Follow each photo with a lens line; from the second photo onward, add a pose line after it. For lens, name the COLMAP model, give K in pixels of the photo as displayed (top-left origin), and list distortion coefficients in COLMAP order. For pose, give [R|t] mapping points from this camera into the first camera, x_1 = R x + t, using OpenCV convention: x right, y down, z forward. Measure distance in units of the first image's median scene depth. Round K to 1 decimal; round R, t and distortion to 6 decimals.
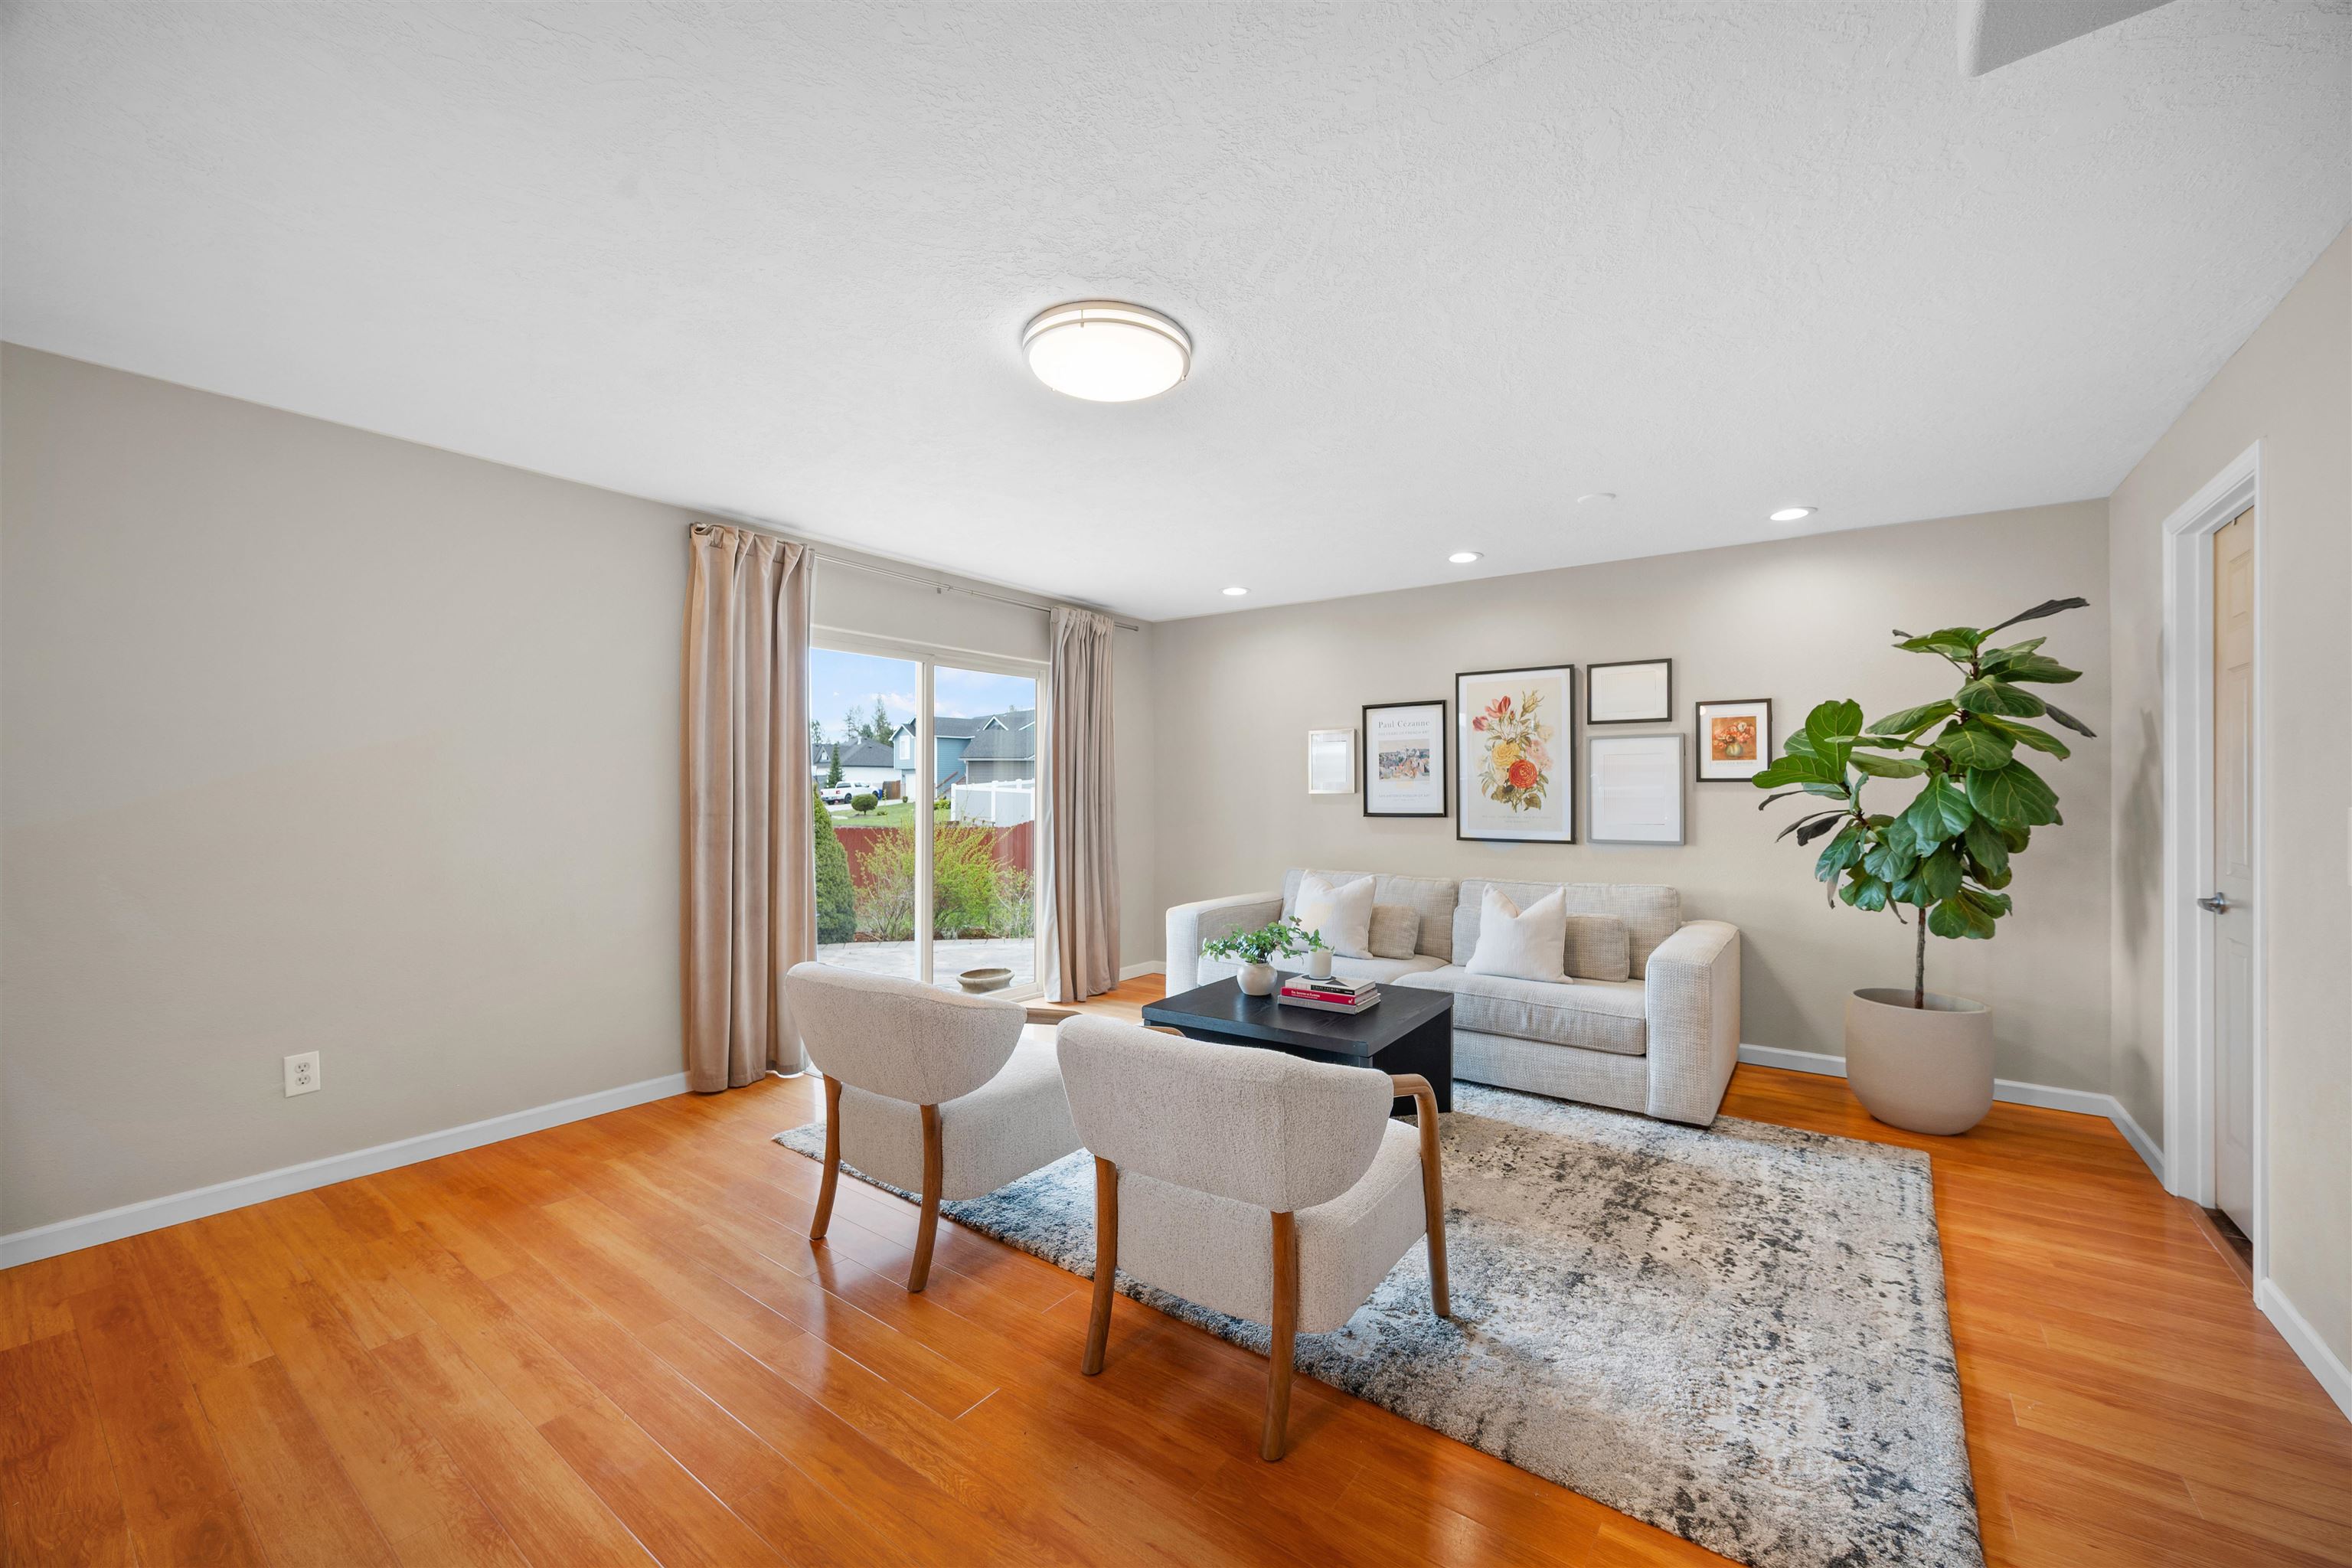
lens RADIAL K [[917.1, 0, 1179.7], [0, 917.1, 791.3], [0, 0, 1]] dist [-0.000298, 0.000319]
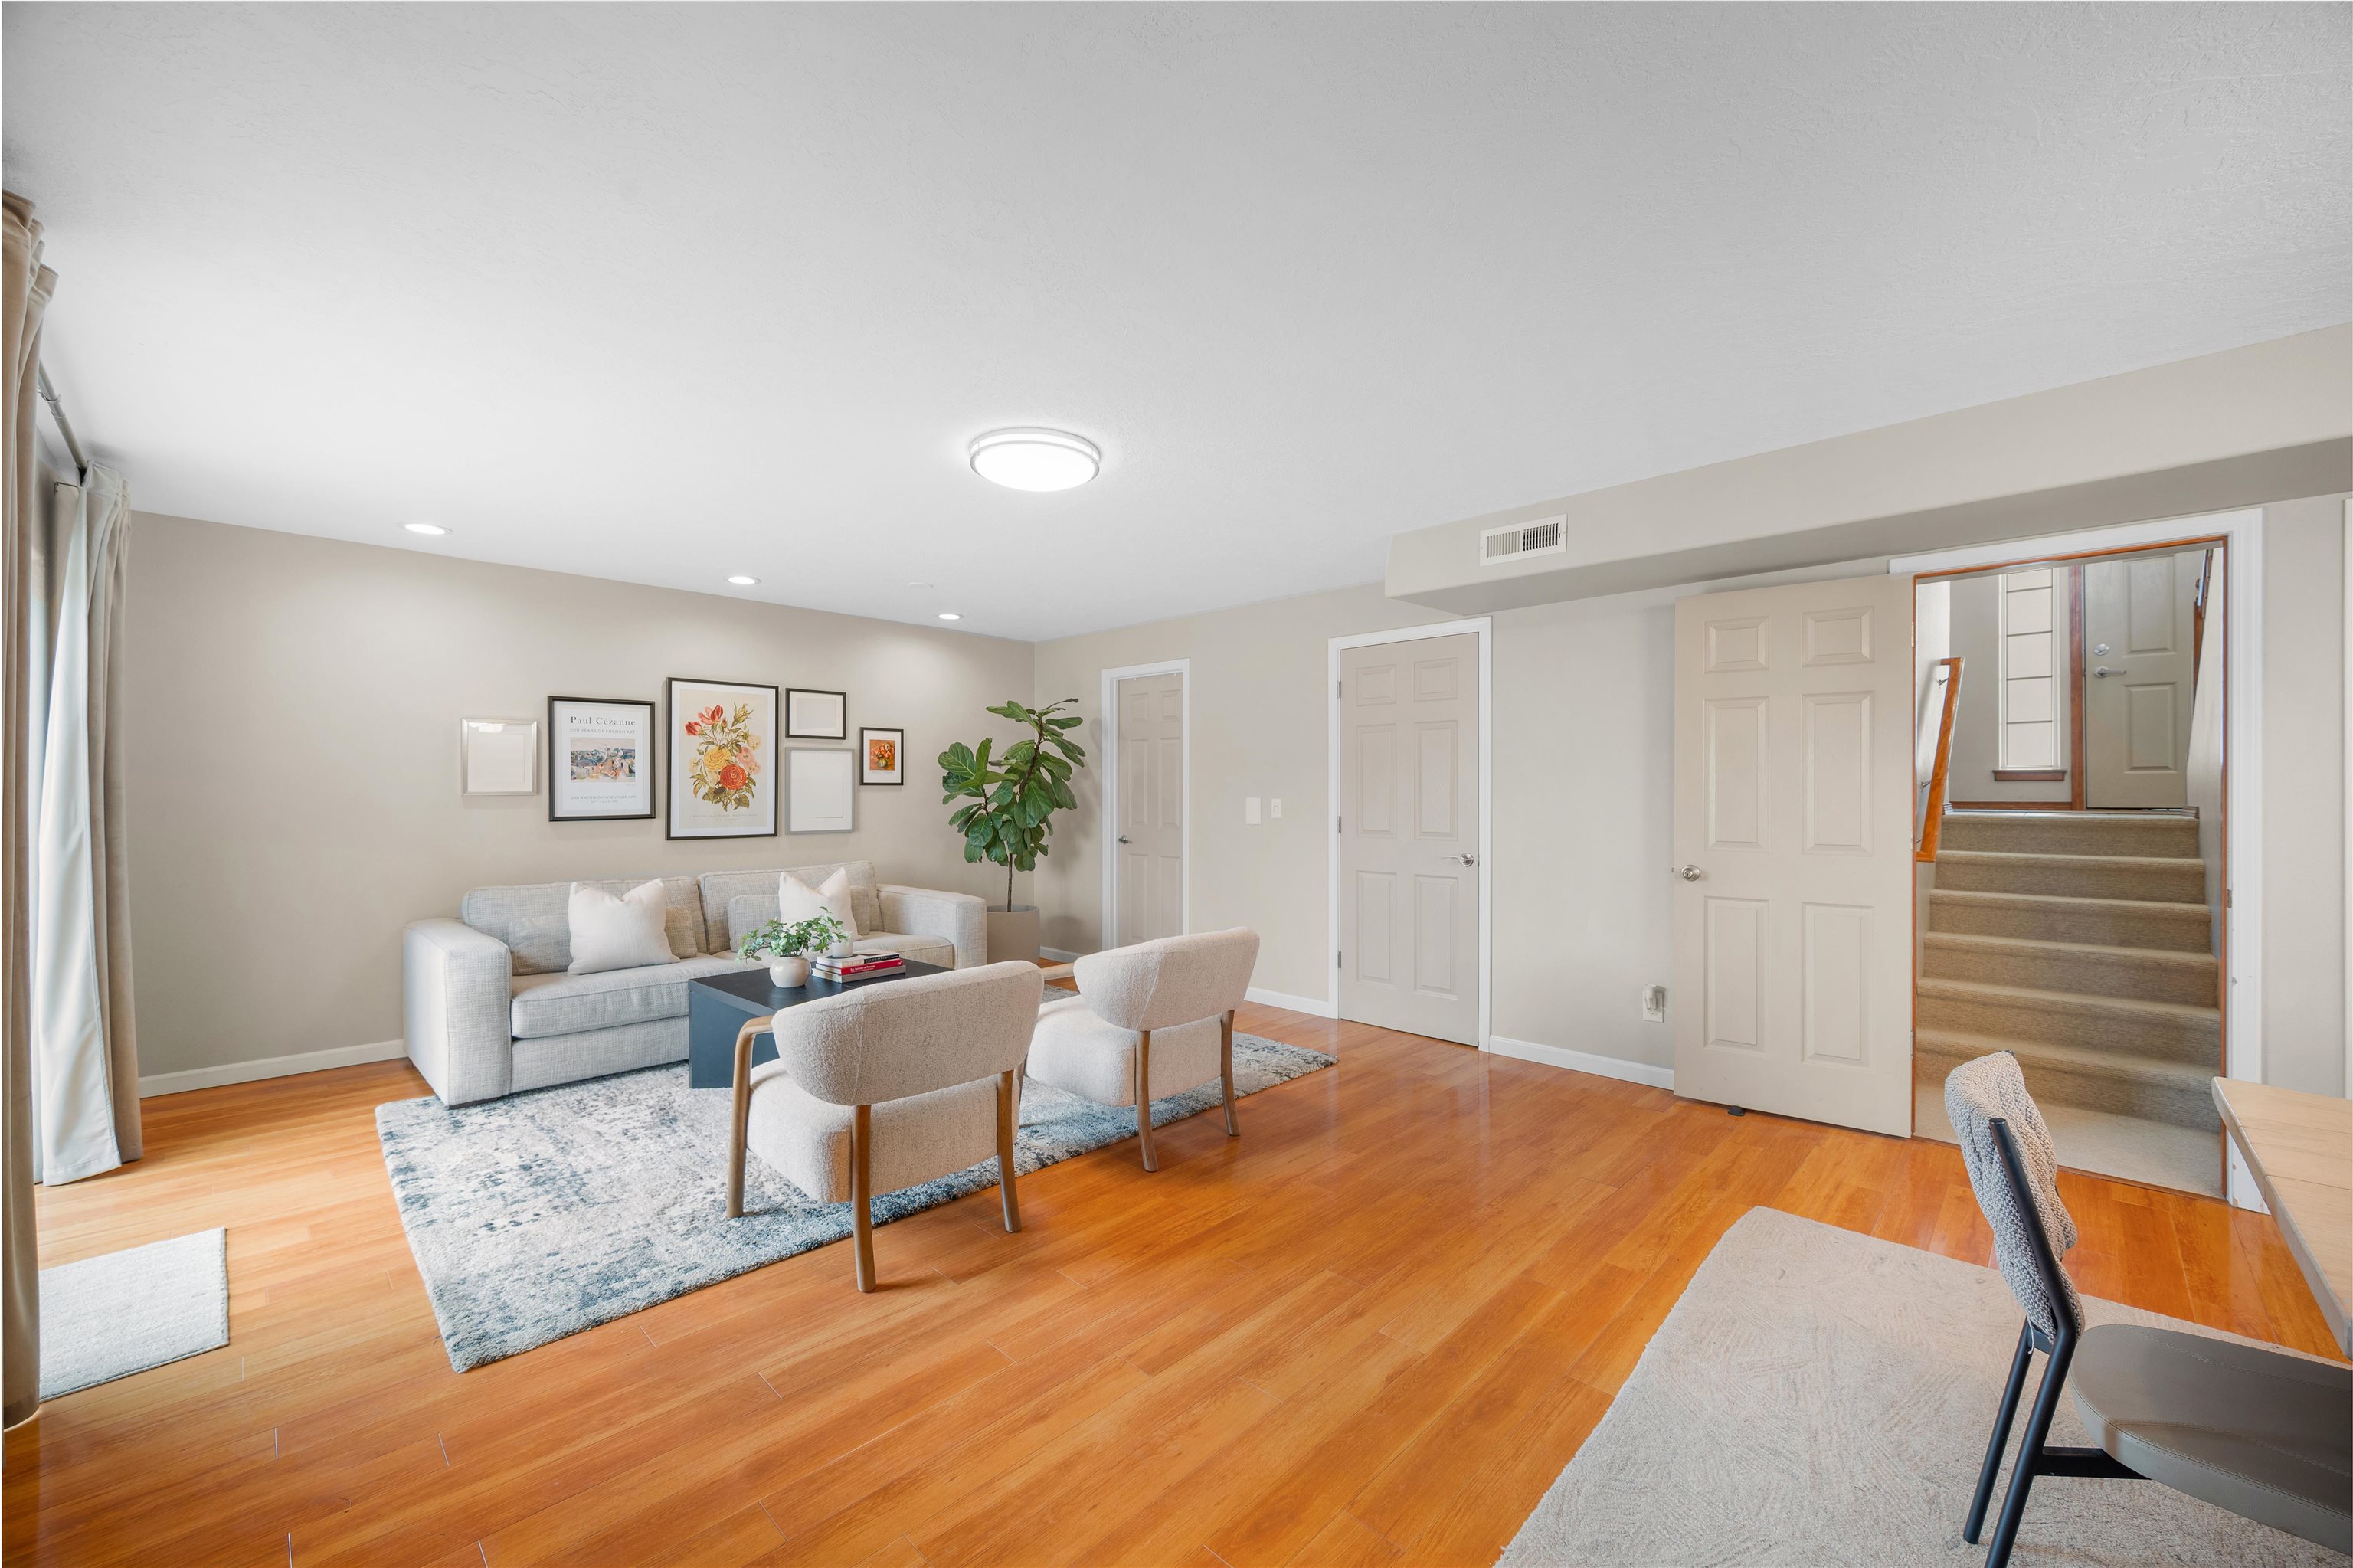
lens RADIAL K [[917.5, 0, 1179.5], [0, 917.5, 787.8], [0, 0, 1]] dist [-0.000298, 0.000319]
pose [[0.140533, 0.000913, 0.990076, -0.724407], [-0.000613, 0.999999, -0.000835, -0.005308], [-0.990076, -0.000490, 0.140533, 0.329094]]
